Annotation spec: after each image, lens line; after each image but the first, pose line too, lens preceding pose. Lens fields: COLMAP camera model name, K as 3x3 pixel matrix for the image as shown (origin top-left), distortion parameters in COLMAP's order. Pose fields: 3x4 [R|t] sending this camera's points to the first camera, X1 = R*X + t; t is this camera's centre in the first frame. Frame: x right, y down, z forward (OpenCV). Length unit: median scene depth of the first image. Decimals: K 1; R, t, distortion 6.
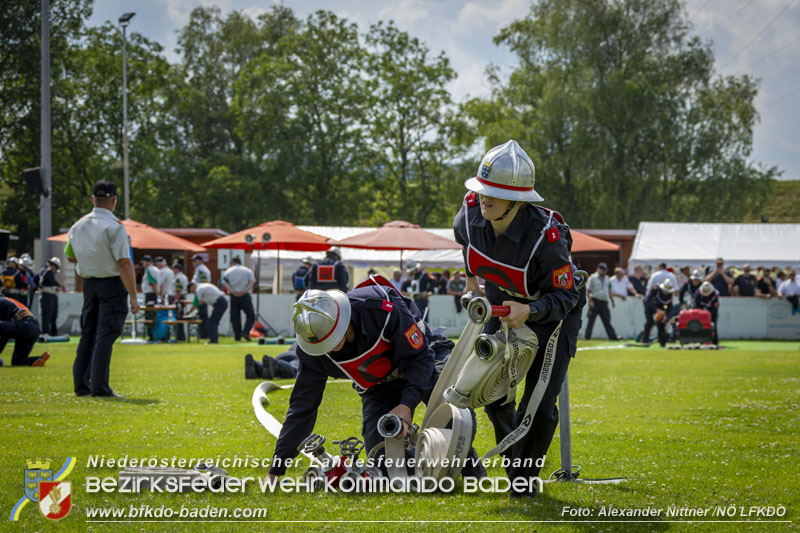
lens RADIAL K [[2187.2, 0, 400.0], [0, 2187.2, 266.5], [0, 0, 1]] dist [0.130044, -0.550863]
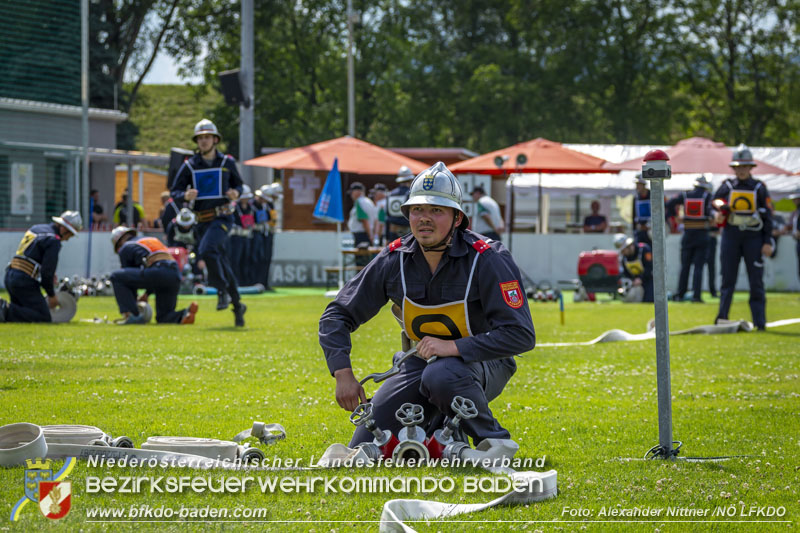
lens RADIAL K [[2936.7, 0, 400.0], [0, 2936.7, 266.5], [0, 0, 1]] dist [0.073436, -3.601993]
pose [[0.992084, 0.001713, -0.125565, 0.015554], [0.001310, 0.999711, 0.023986, -0.000281], [0.125570, -0.023960, 0.991795, -0.015712]]
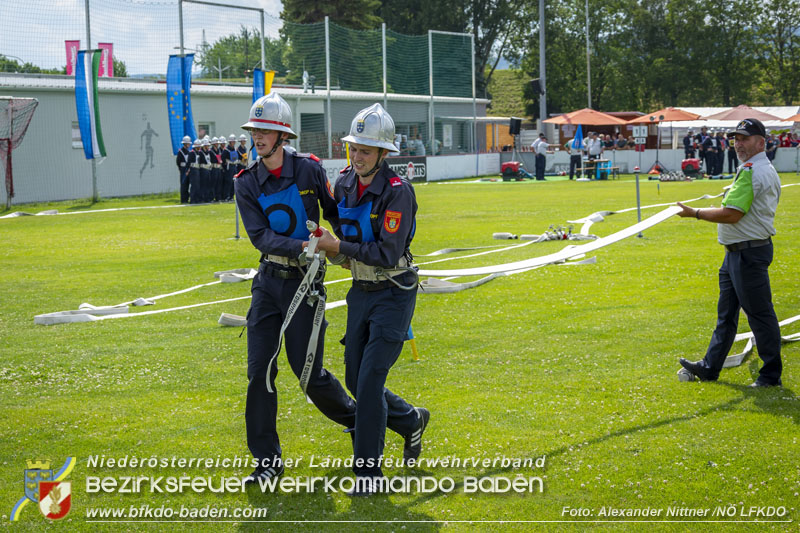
lens RADIAL K [[1613.6, 0, 400.0], [0, 1613.6, 266.5], [0, 0, 1]] dist [0.053067, 0.253047]
pose [[0.964164, -0.006577, -0.265224, 0.044532], [0.032651, 0.995035, 0.094021, -0.012080], [0.263289, -0.099312, 0.959592, -0.174143]]
